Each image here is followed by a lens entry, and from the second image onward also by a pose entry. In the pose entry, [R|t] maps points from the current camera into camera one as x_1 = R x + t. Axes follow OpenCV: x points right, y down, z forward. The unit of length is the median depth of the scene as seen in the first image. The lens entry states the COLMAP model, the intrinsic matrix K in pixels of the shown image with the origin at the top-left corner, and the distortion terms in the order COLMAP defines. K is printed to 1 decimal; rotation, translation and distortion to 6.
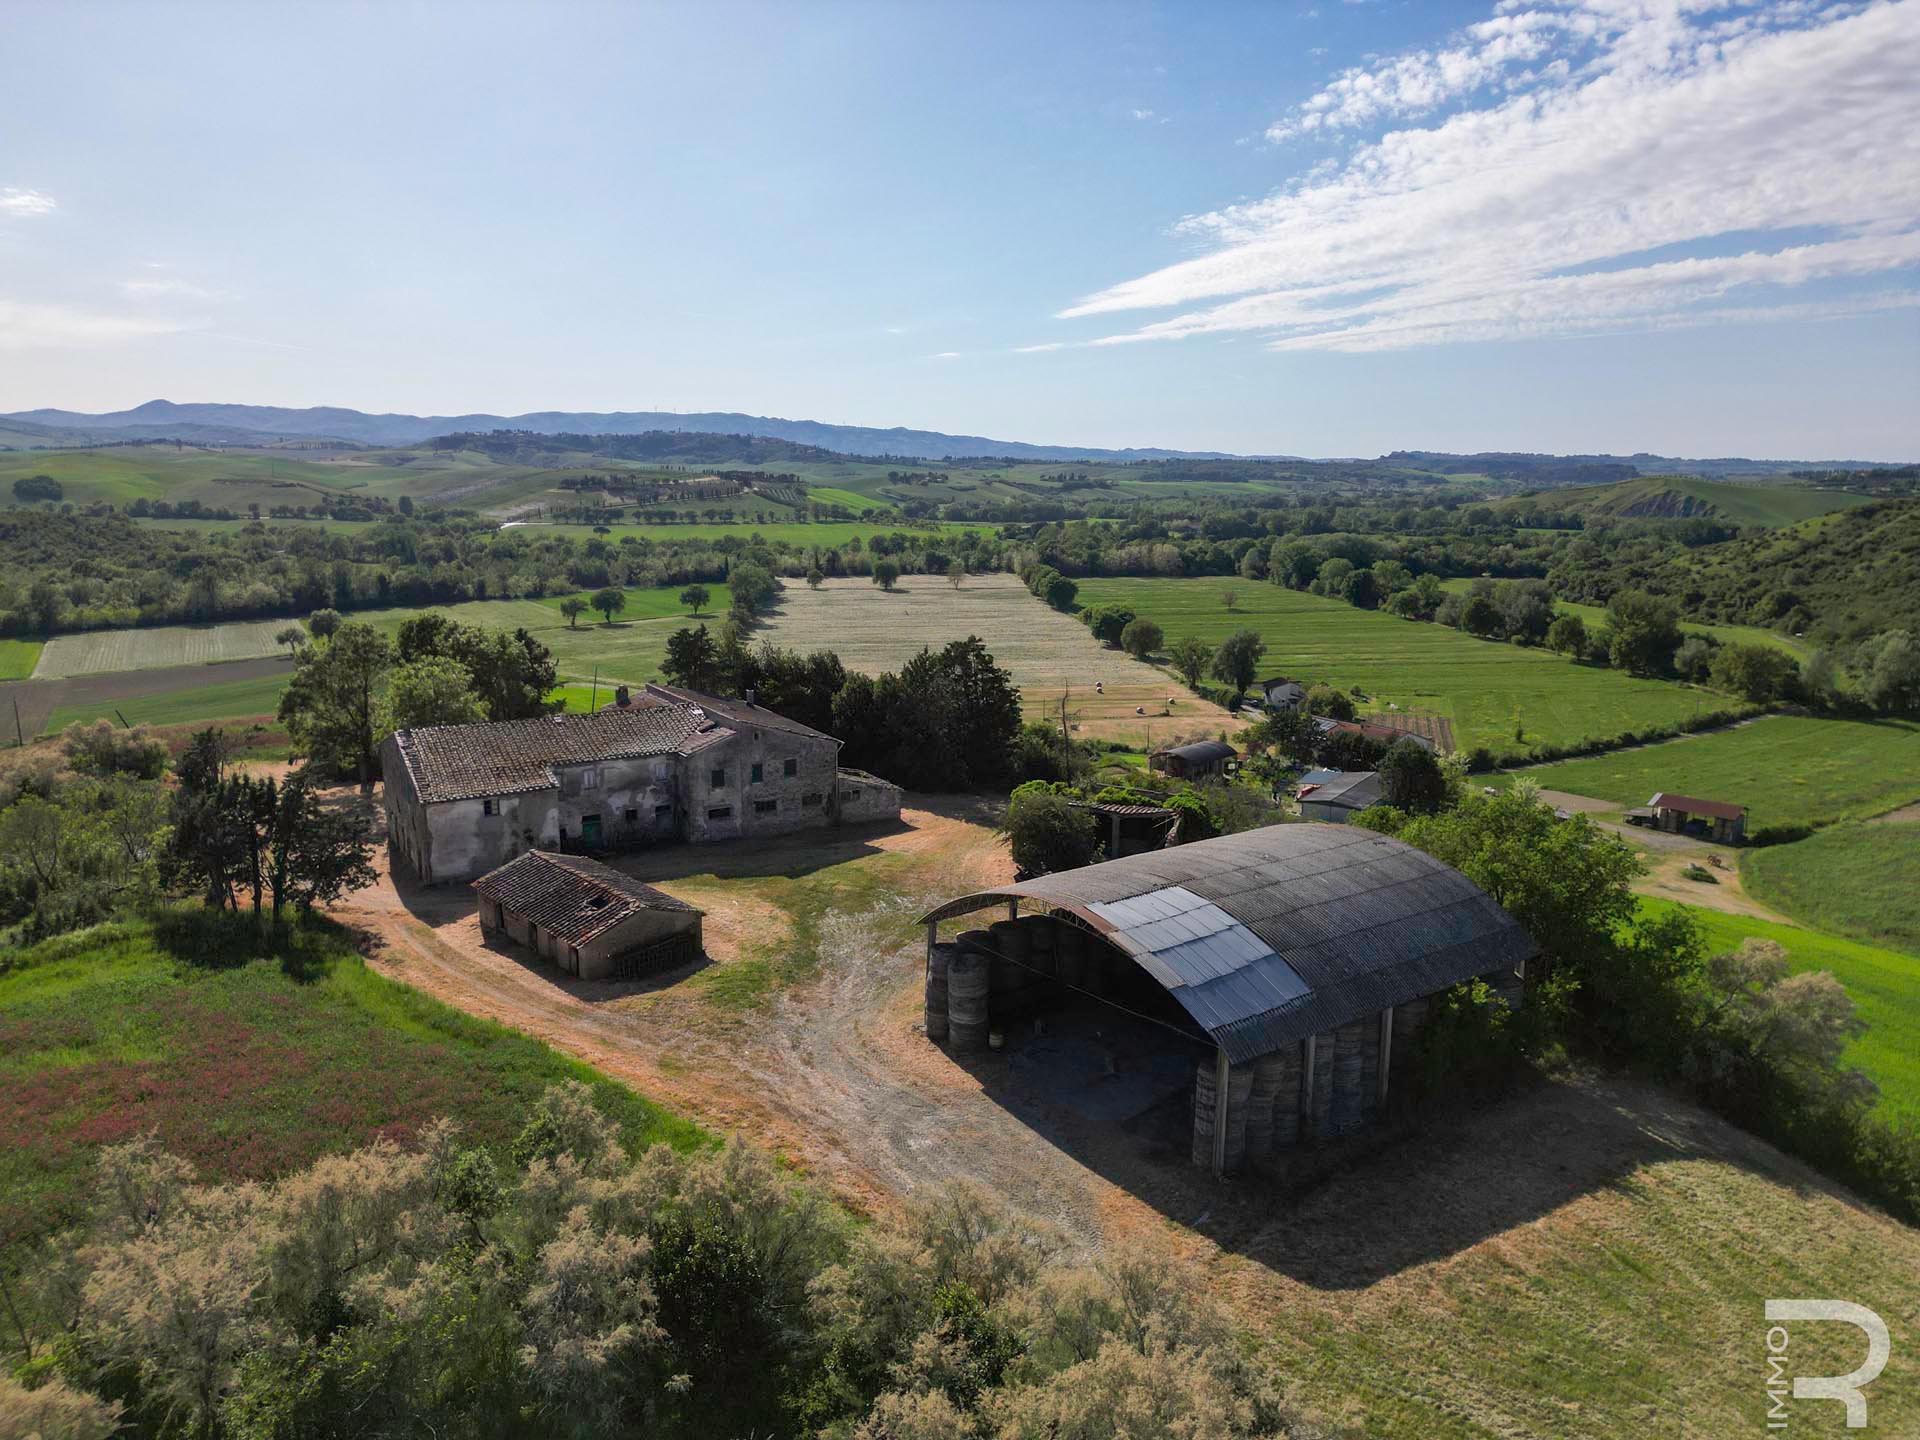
lens RADIAL K [[1337.5, 0, 960.6], [0, 1337.5, 740.5], [0, 0, 1]] dist [0.075078, -0.071691]
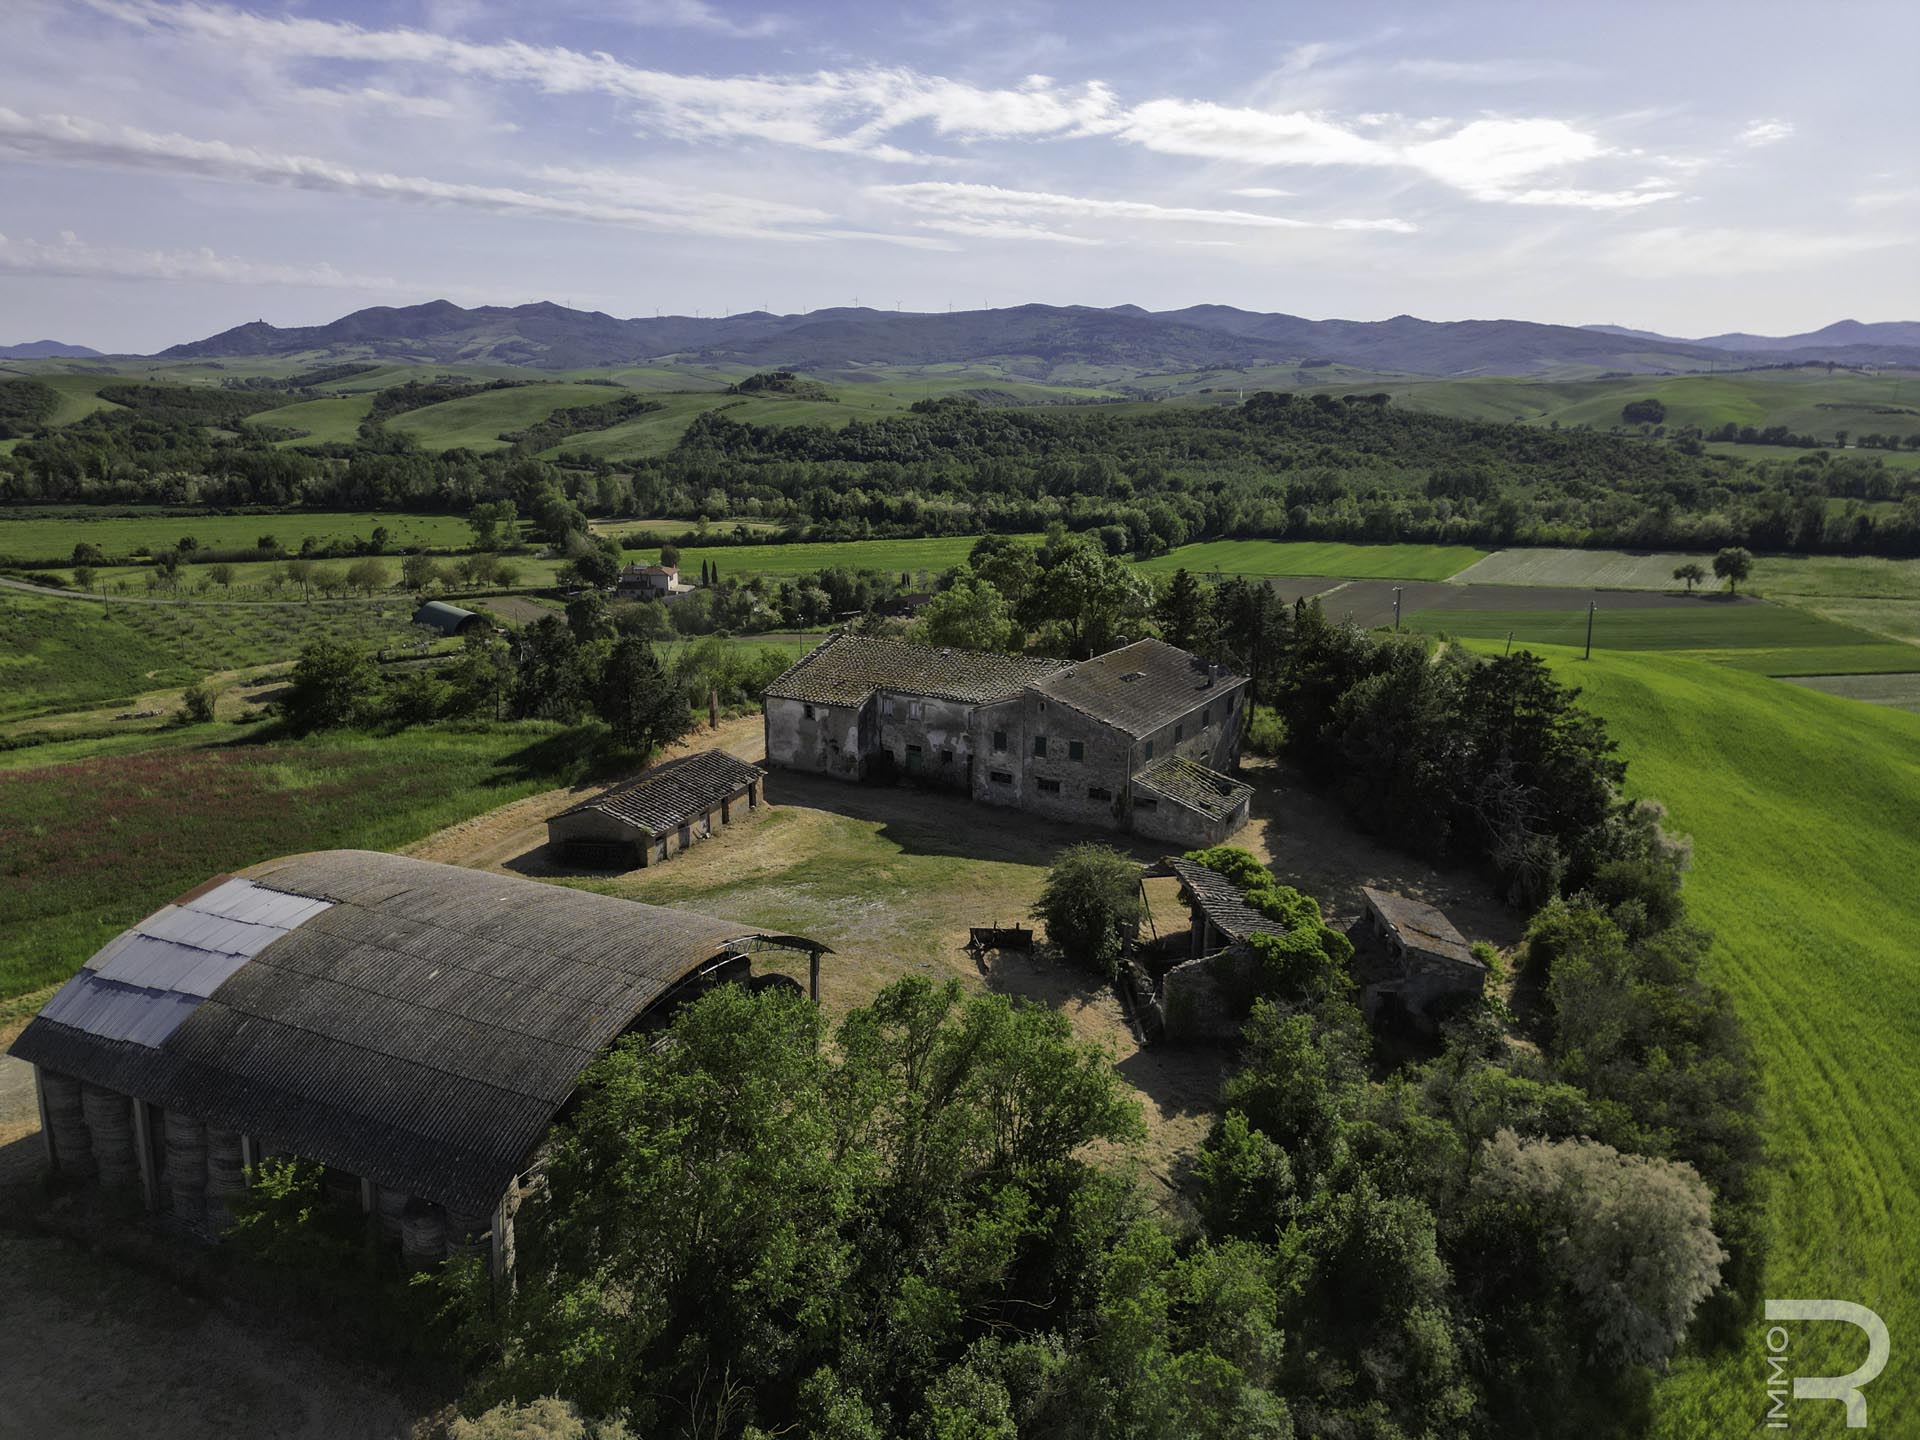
lens RADIAL K [[1337.5, 0, 957.3], [0, 1337.5, 716.8], [0, 0, 1]] dist [0.075078, -0.071691]
pose [[0.465945, 0.213816, -0.858591, 0.084660], [-0.181935, 0.972780, 0.143520, -0.016380], [0.865907, 0.089335, 0.492163, 0.071382]]
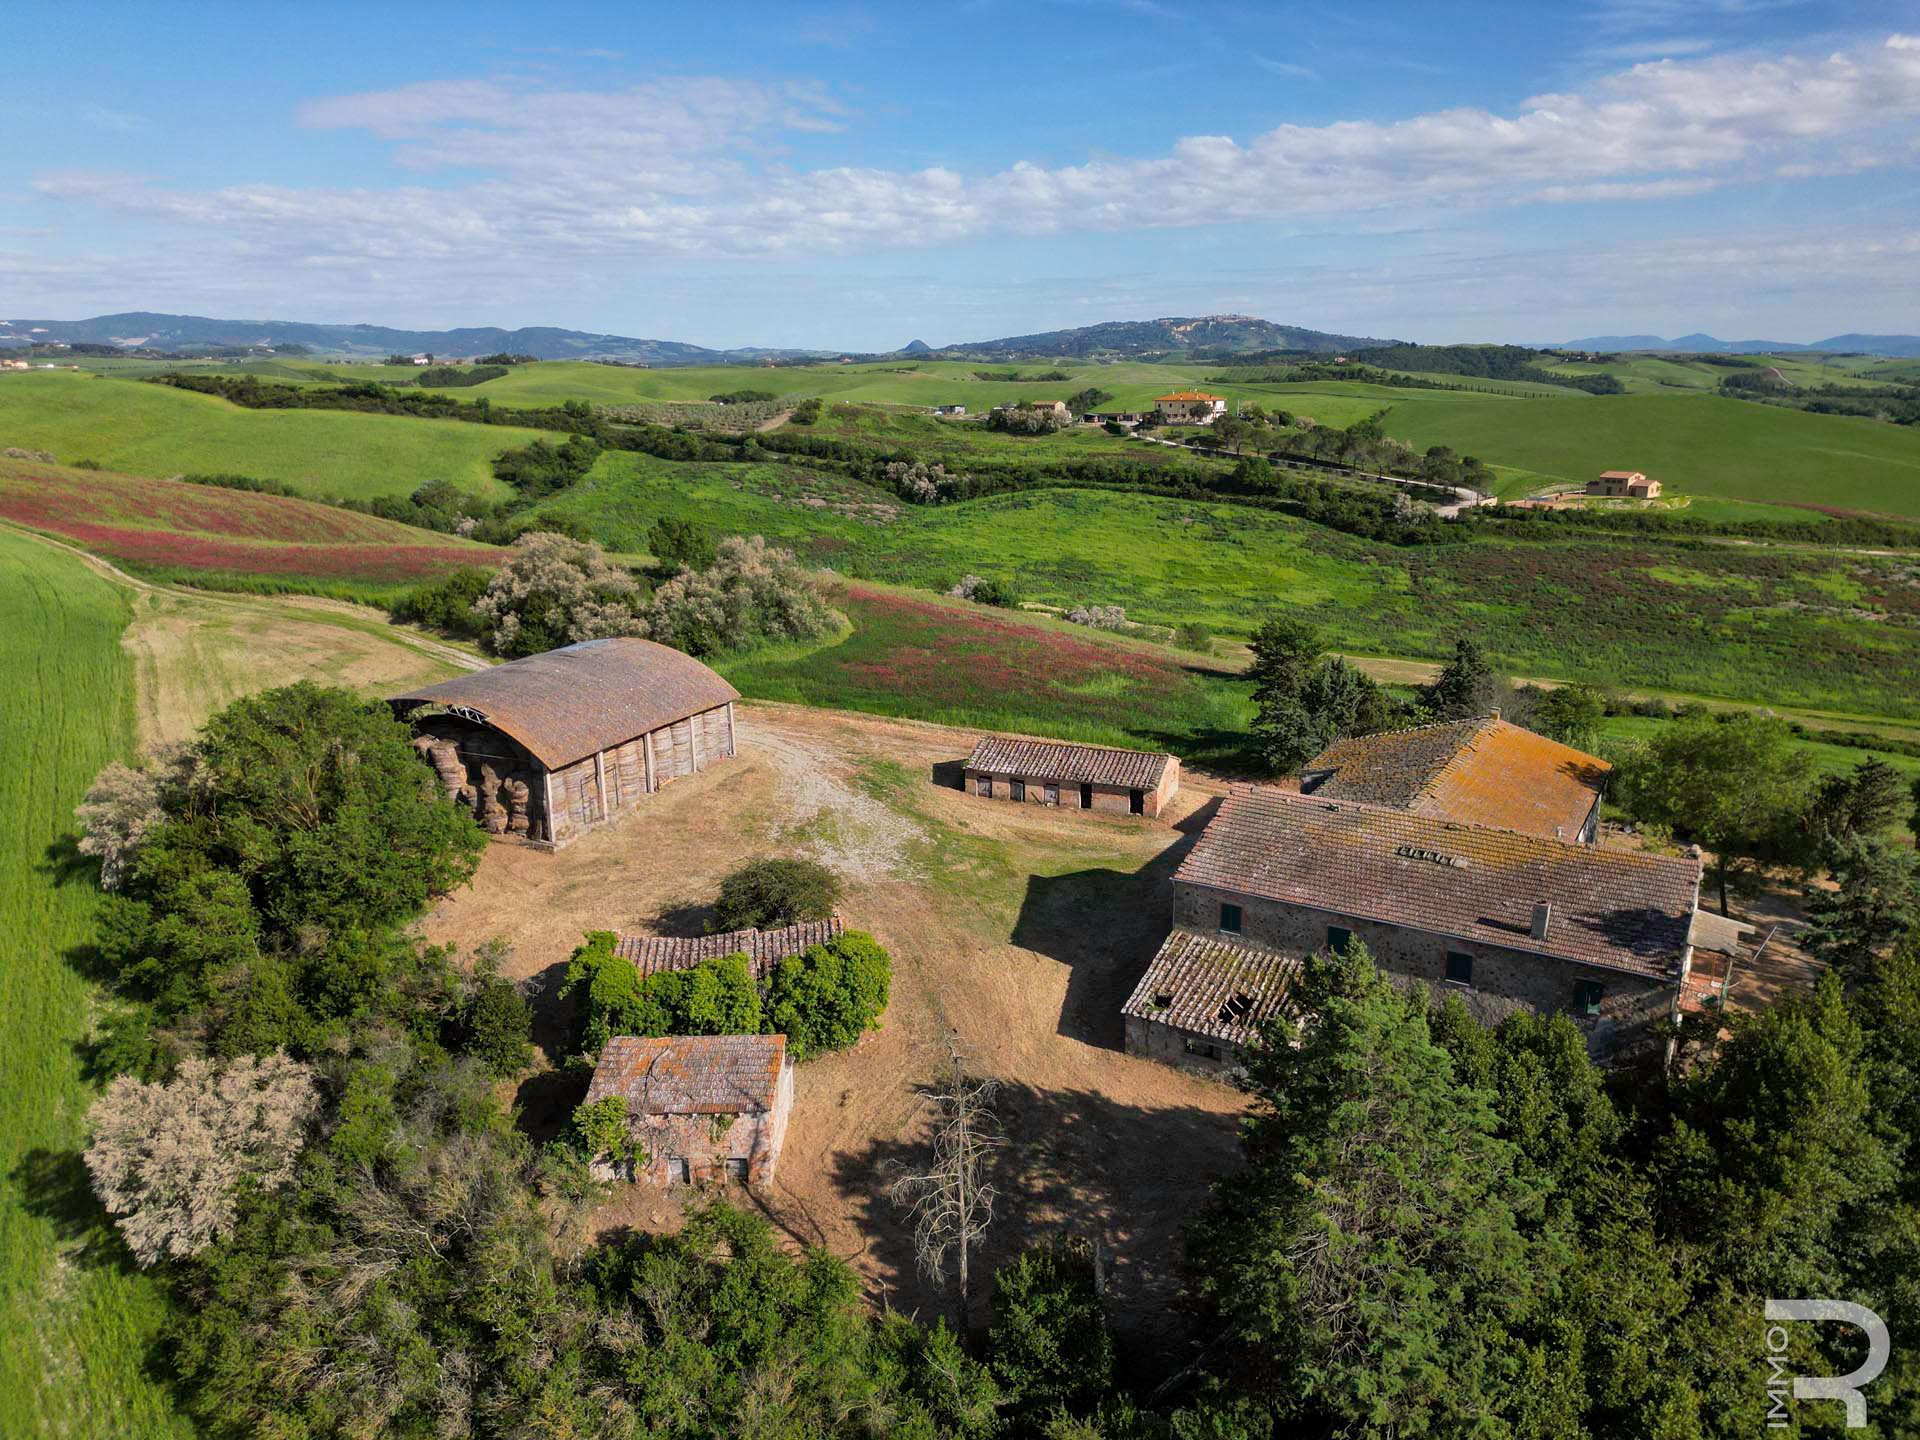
lens RADIAL K [[1337.5, 0, 960.2], [0, 1337.5, 708.0], [0, 0, 1]] dist [0.075078, -0.071691]
pose [[-0.888323, 0.107350, -0.446496, 0.039552], [-0.095746, 0.907629, 0.408708, -0.046519], [0.449127, 0.405815, -0.795989, 0.208833]]
